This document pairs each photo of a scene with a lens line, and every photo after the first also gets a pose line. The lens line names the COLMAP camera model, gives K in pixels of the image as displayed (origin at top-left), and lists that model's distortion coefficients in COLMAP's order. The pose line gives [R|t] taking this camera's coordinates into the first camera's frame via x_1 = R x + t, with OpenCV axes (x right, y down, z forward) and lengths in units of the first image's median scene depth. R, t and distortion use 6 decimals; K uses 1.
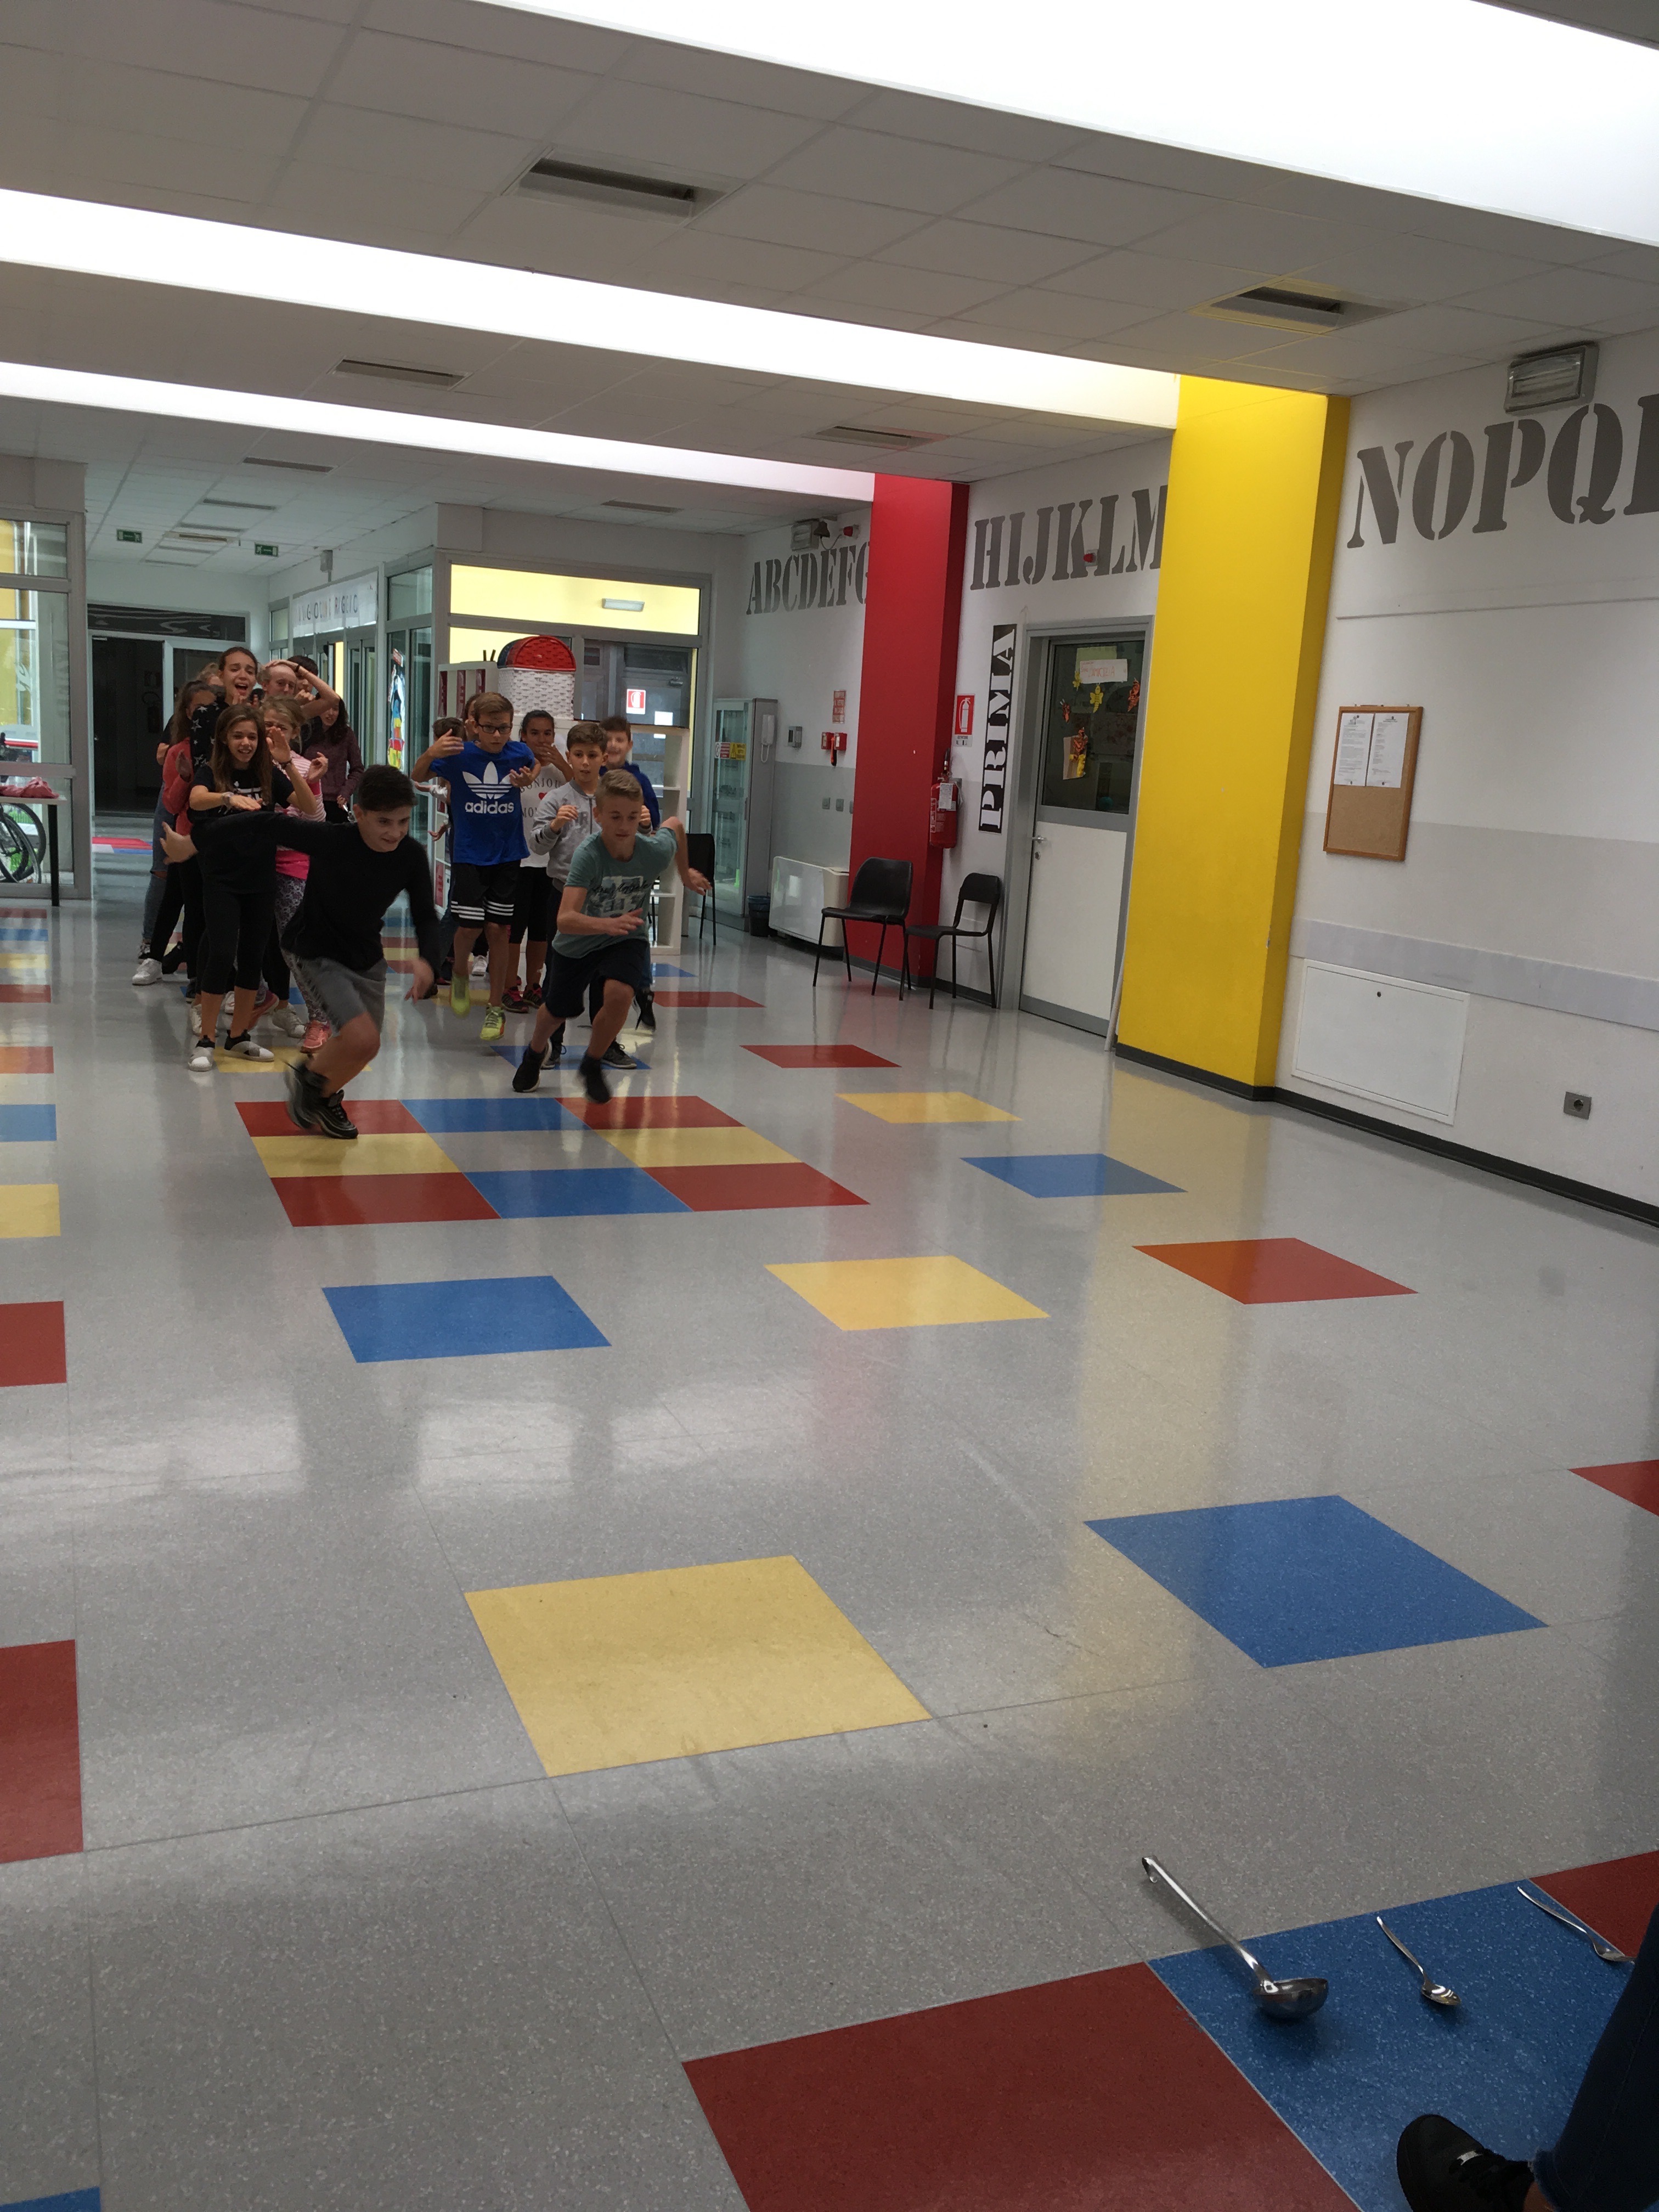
lens RADIAL K [[1927.4, 0, 837.1], [0, 1927.4, 1104.1], [0, 0, 1]] dist [0.079749, -0.124282]
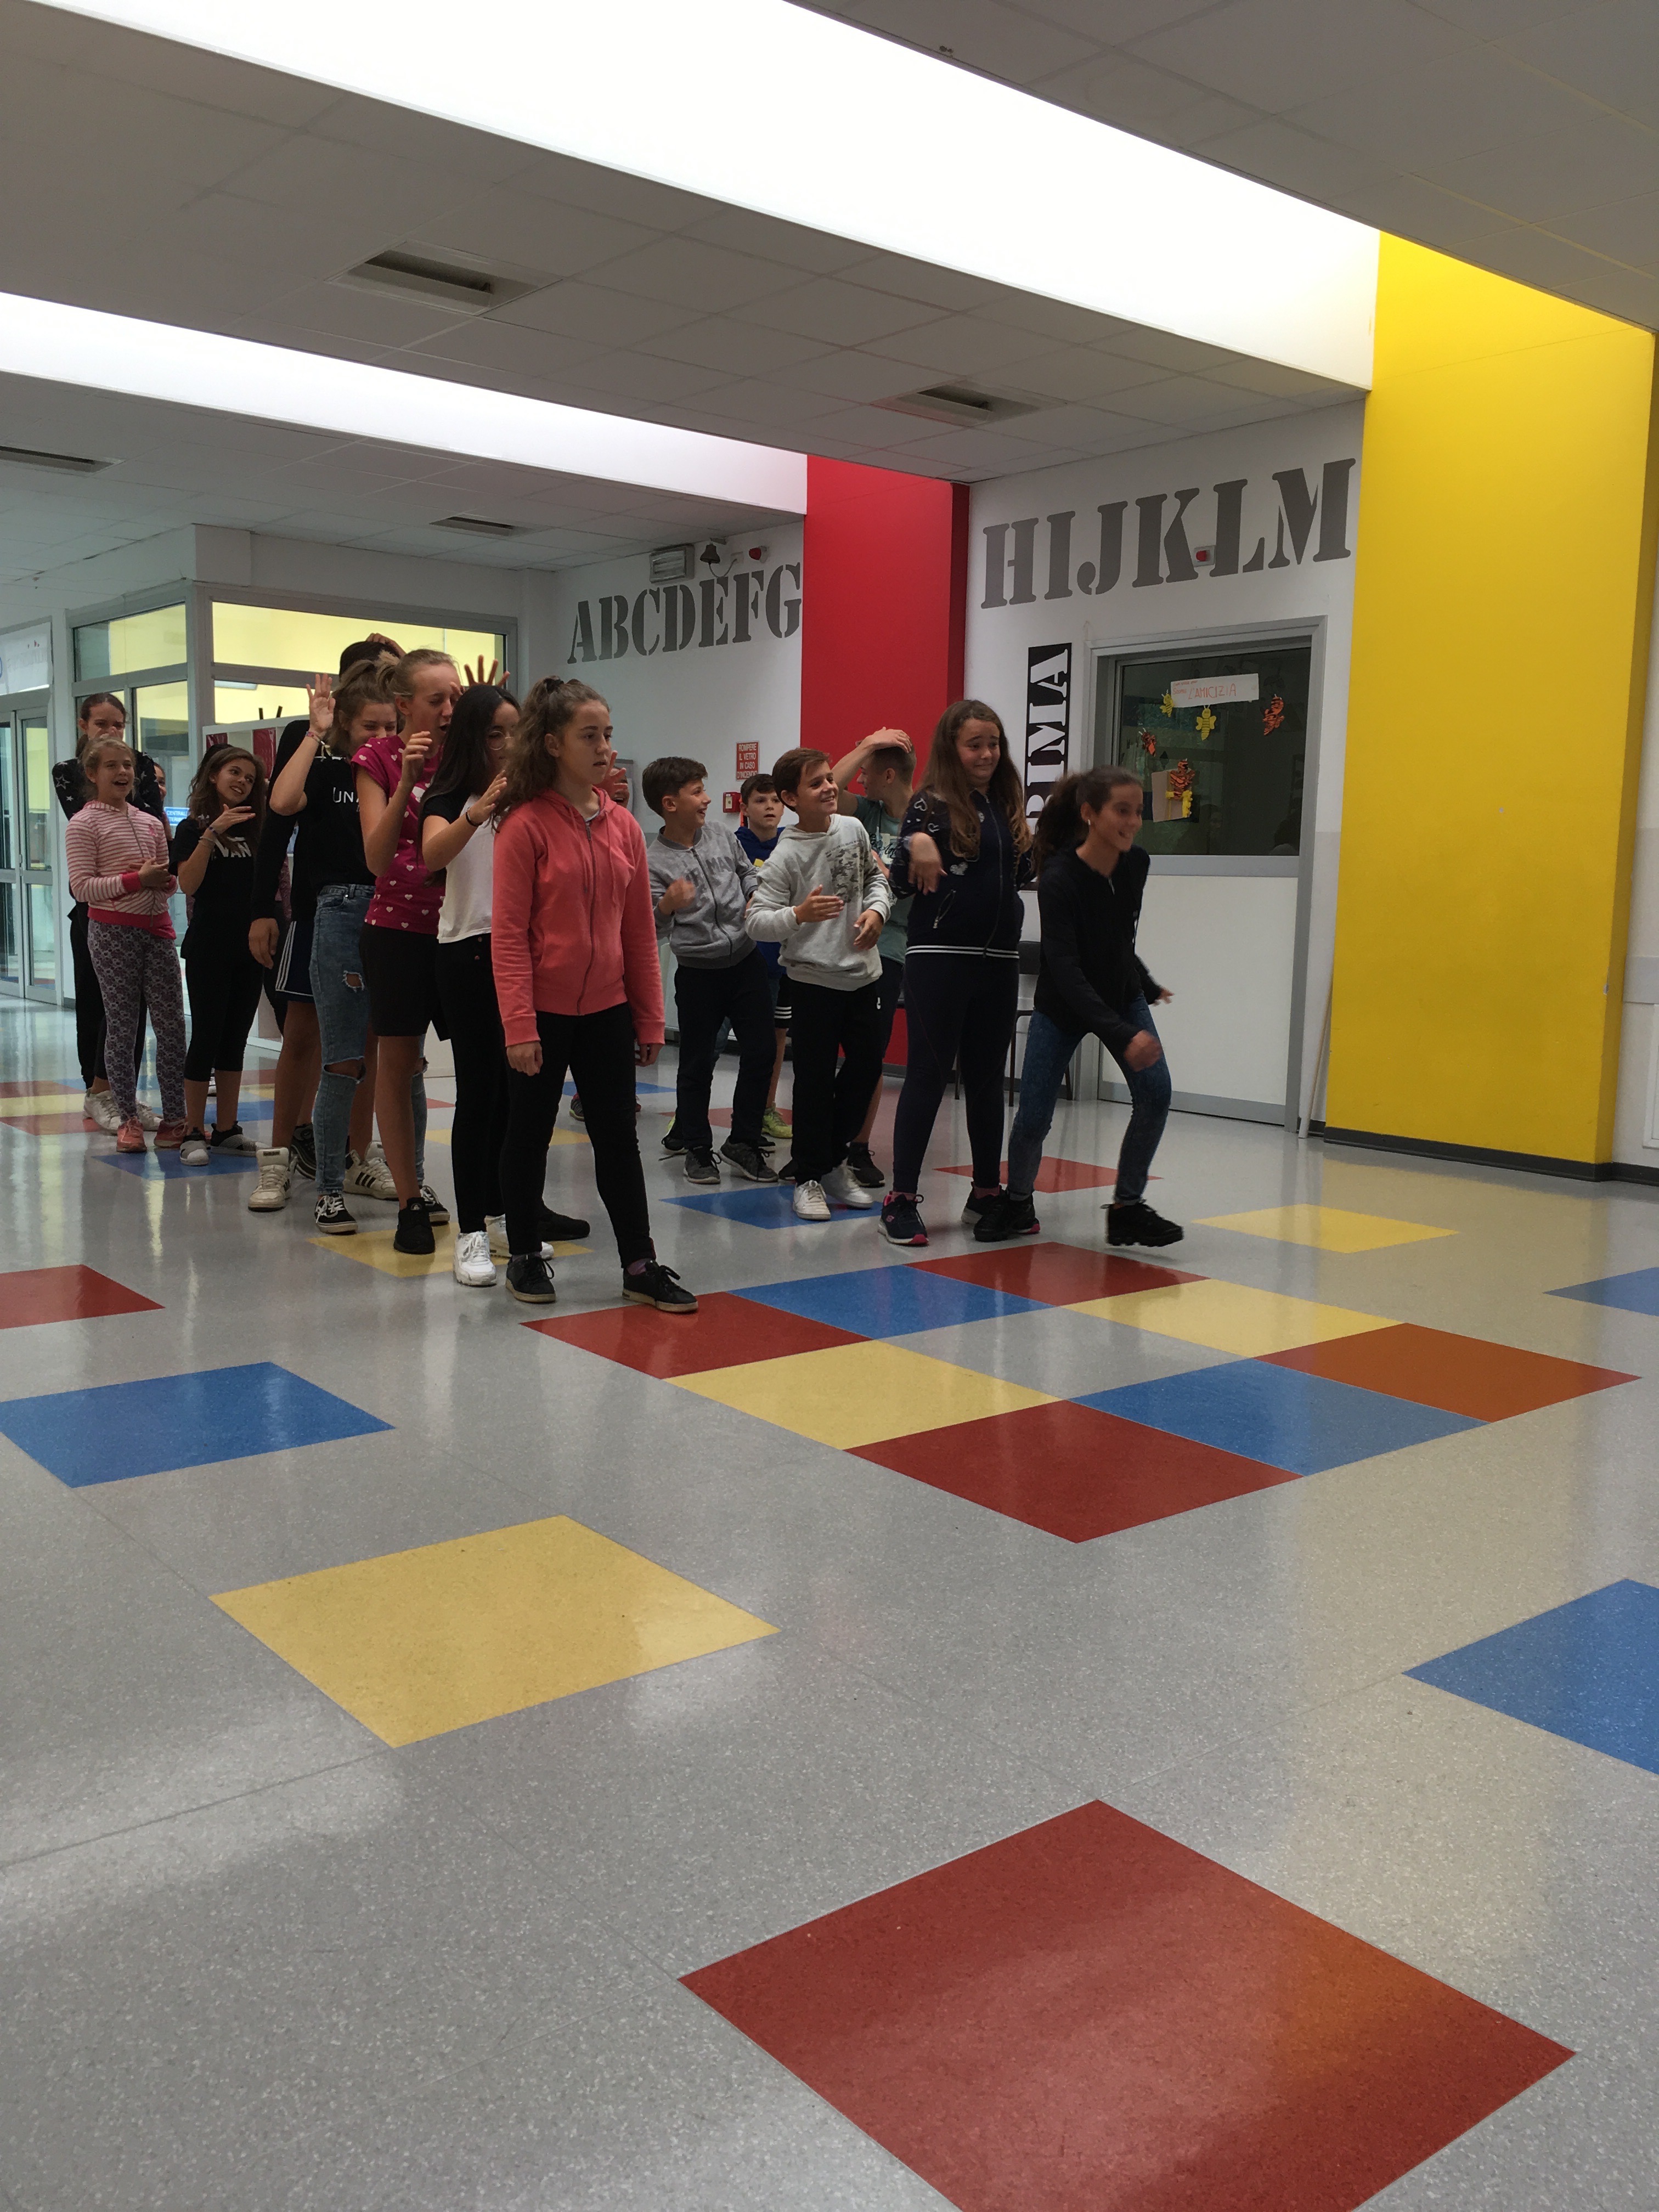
lens RADIAL K [[1927.4, 0, 839.6], [0, 1927.4, 1089.6], [0, 0, 1]] dist [0.079749, -0.124282]
pose [[0.955436, -0.073226, 0.285973, -0.276096], [0.090696, 0.994706, -0.048313, -0.025742], [-0.280921, 0.072097, 0.957019, 0.257223]]
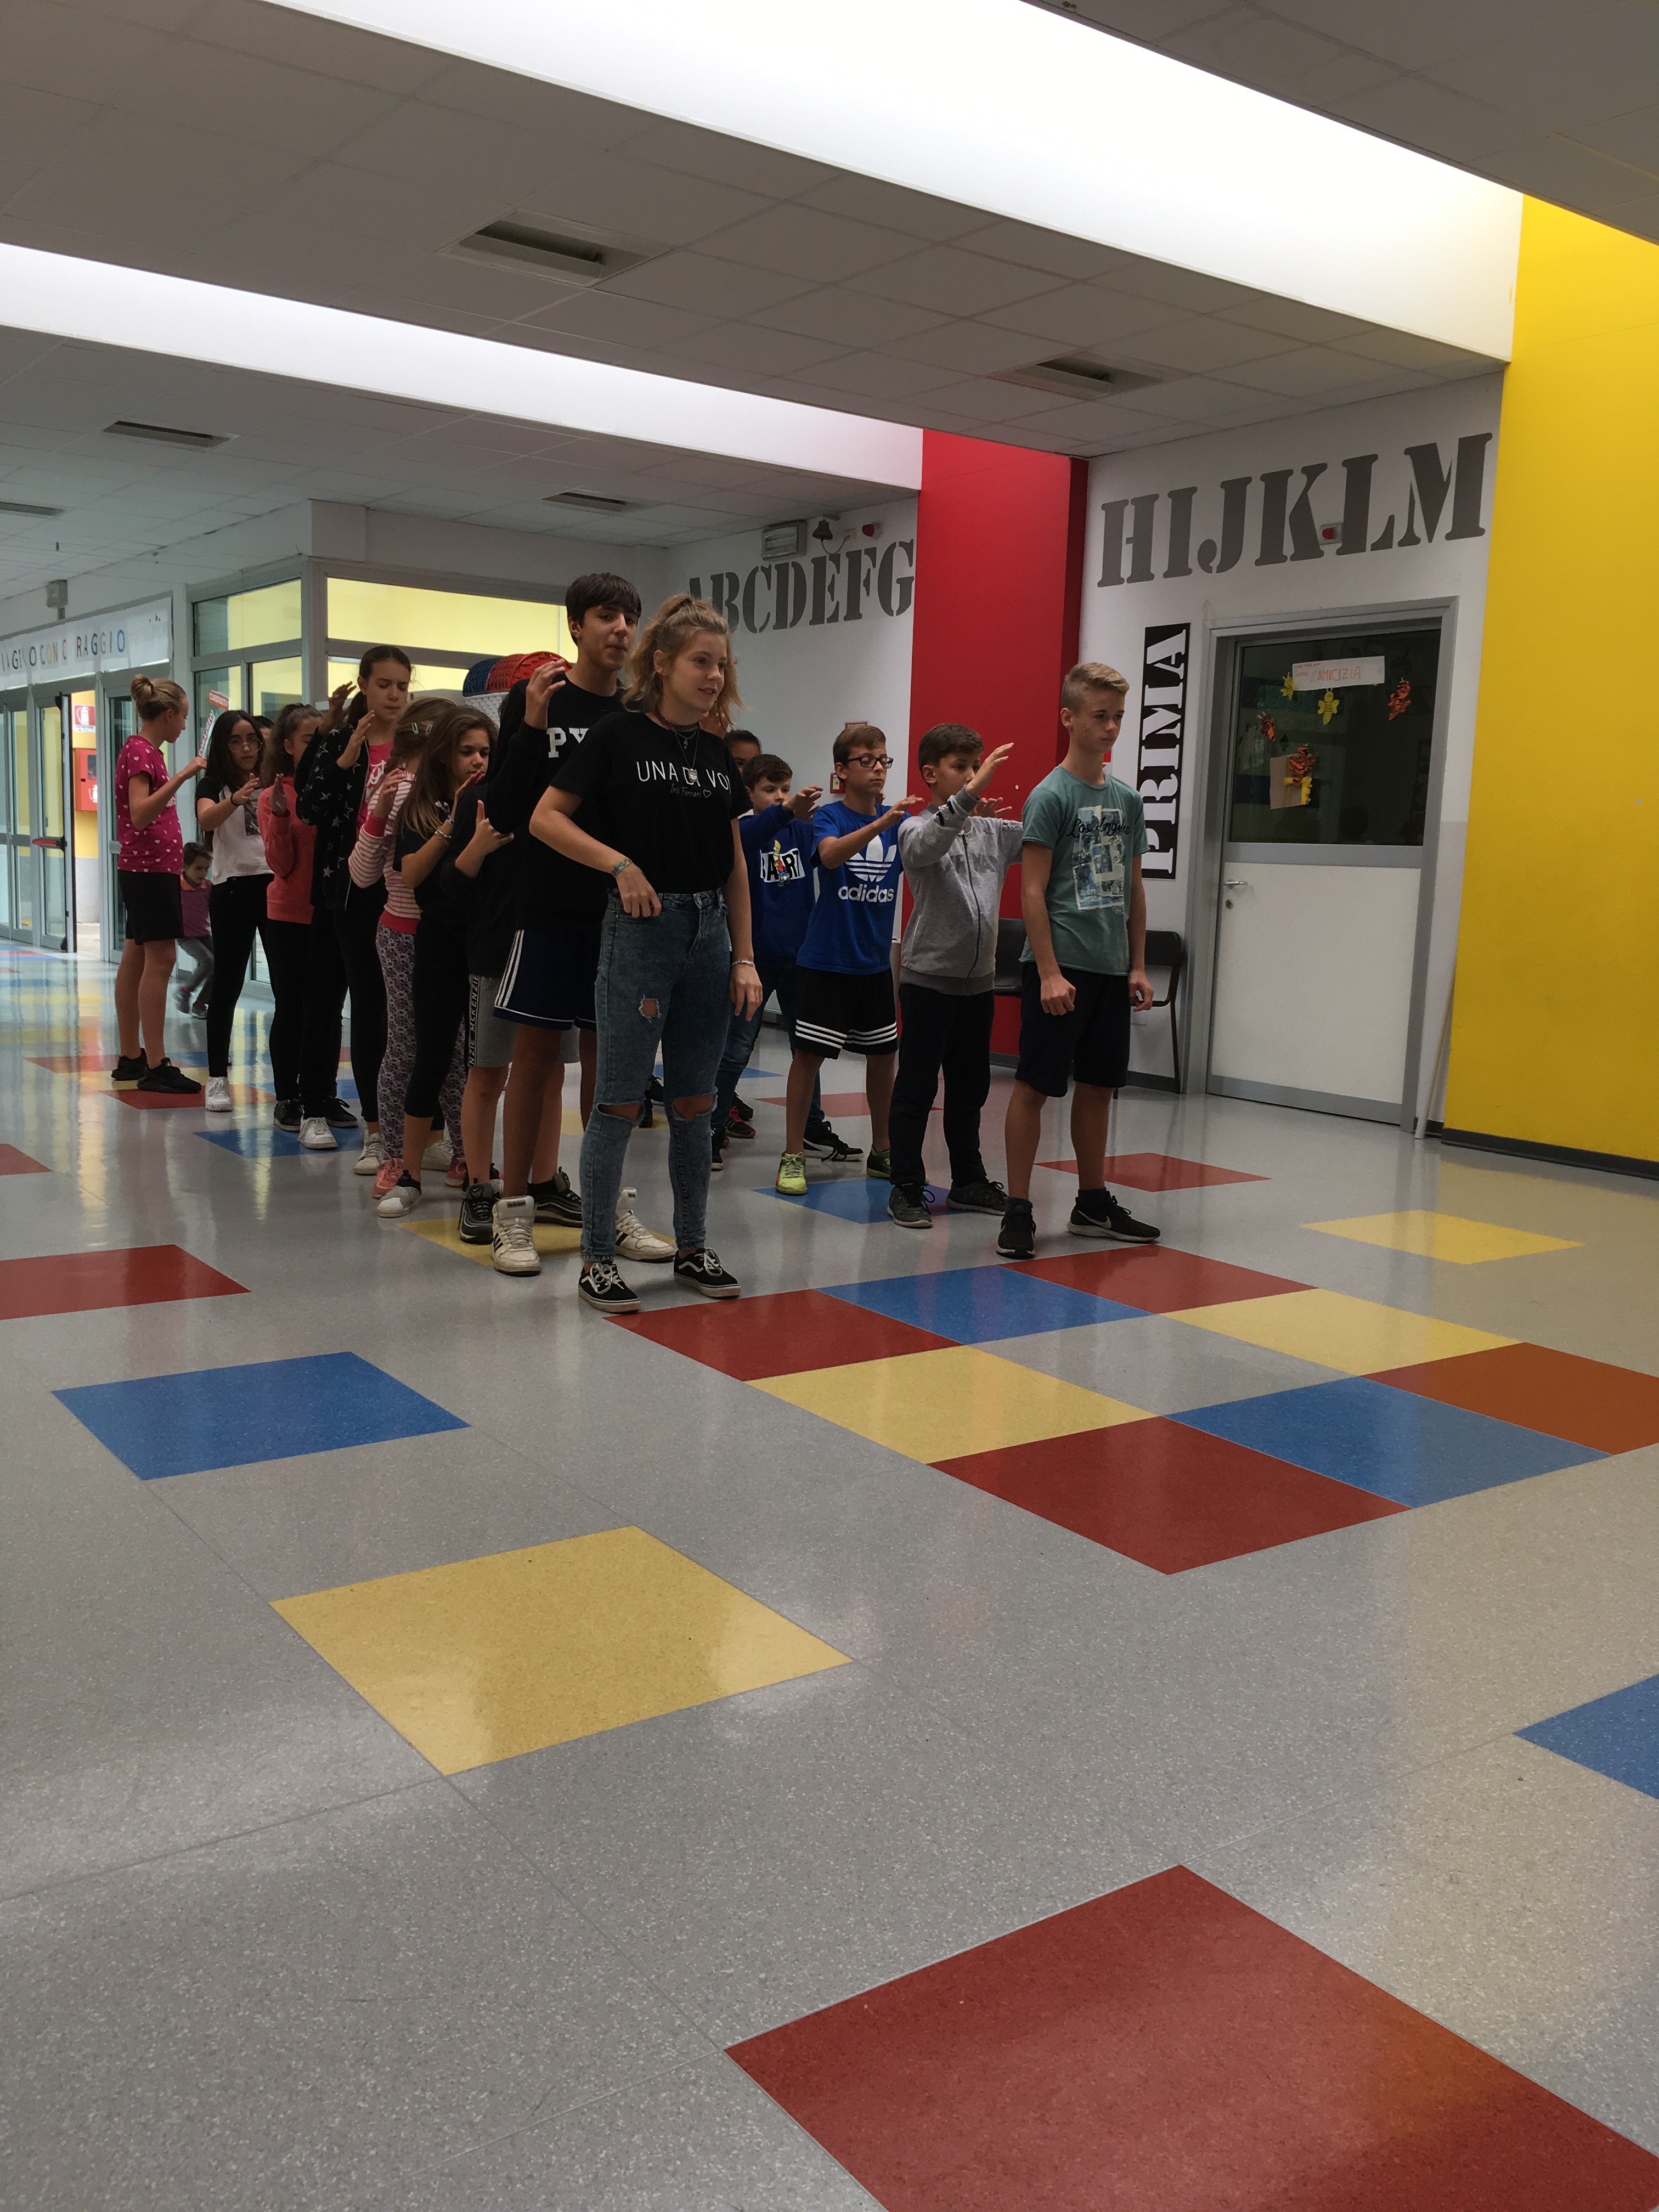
lens RADIAL K [[1927.4, 0, 827.4], [0, 1927.4, 1105.1], [0, 0, 1]] dist [0.079749, -0.124282]
pose [[0.972434, -0.057606, 0.225952, -0.270881], [0.067130, 0.997141, -0.034689, -0.029080], [-0.223308, 0.048901, 0.973521, 0.266216]]
